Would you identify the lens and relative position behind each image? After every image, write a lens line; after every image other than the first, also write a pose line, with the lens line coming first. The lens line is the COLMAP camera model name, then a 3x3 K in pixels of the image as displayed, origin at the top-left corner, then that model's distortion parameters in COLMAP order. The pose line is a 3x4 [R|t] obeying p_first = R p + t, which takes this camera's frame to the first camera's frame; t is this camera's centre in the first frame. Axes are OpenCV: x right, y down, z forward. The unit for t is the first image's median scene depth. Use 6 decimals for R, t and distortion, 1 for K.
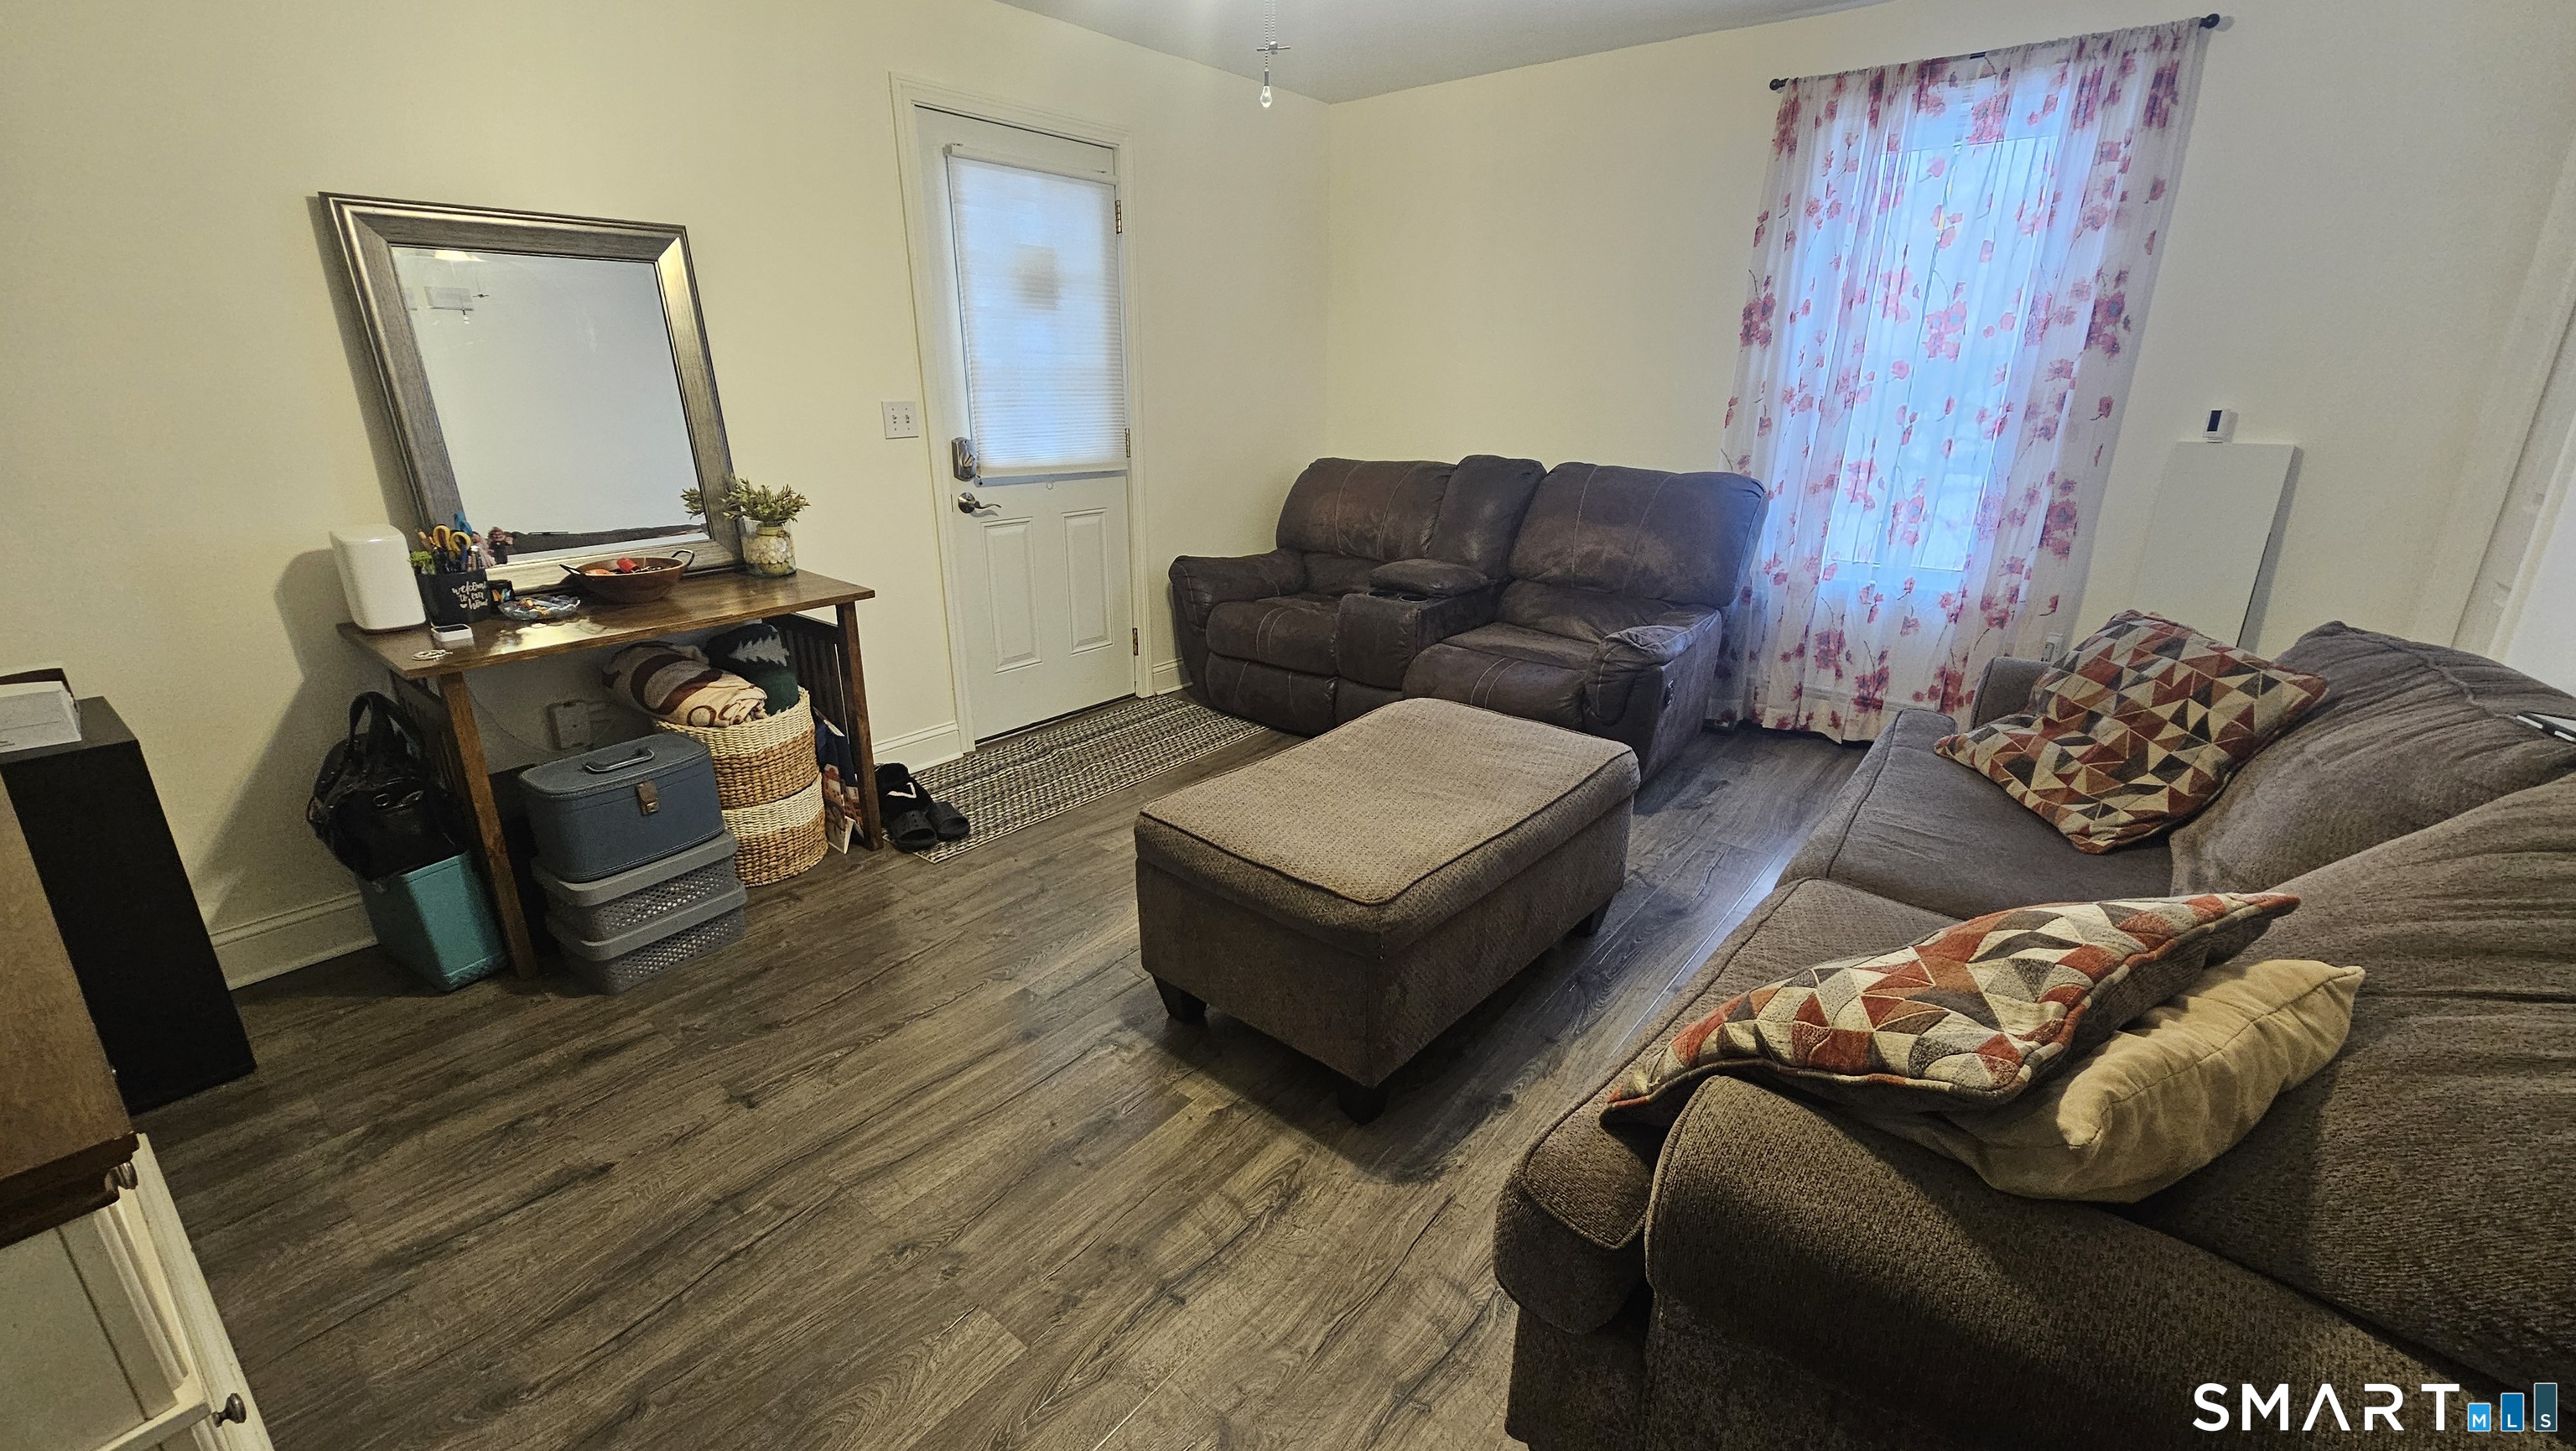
lens RADIAL K [[1055.2, 0, 1276.6], [0, 1055.2, 717.4], [0, 0, 1]] dist [-0.001814, -0.000298]
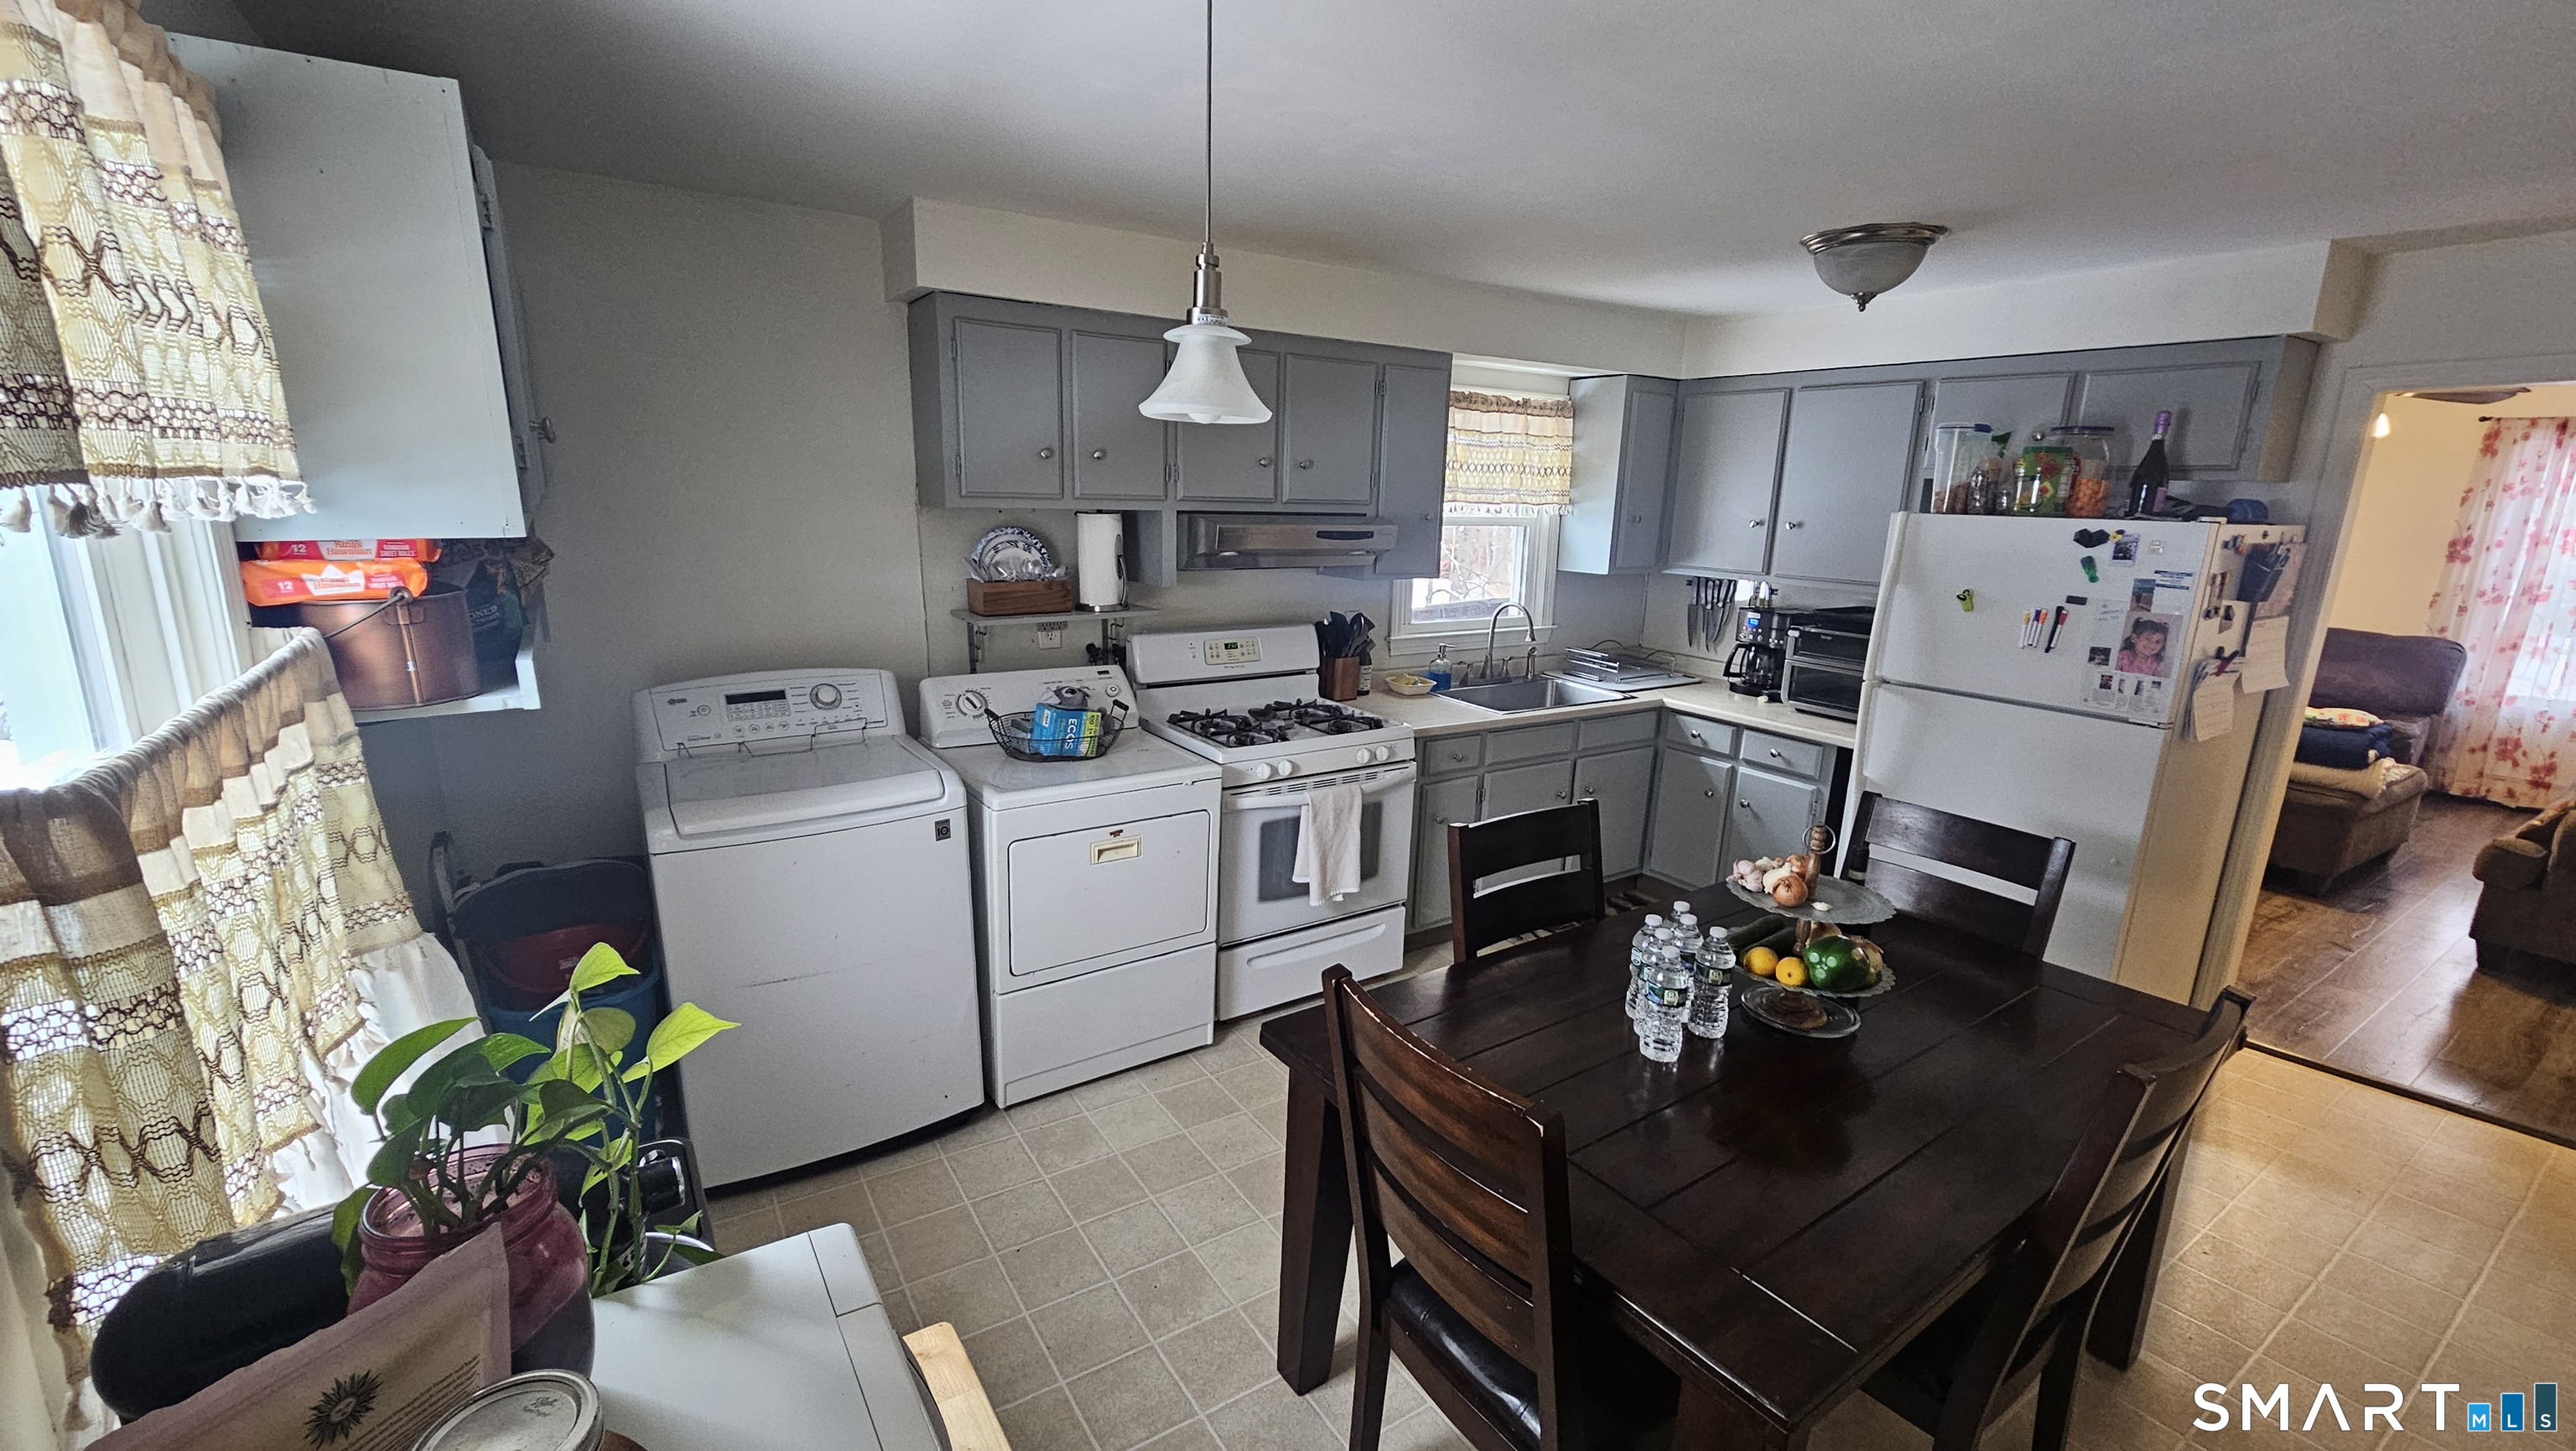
lens RADIAL K [[1055.2, 0, 1276.2], [0, 1055.2, 722.1], [0, 0, 1]] dist [-0.001814, -0.000298]
pose [[0.951528, 0.083778, -0.295931, -0.818039], [-0.111362, 0.990746, -0.077593, 0.236727], [0.286692, 0.106787, 0.952053, -1.105319]]
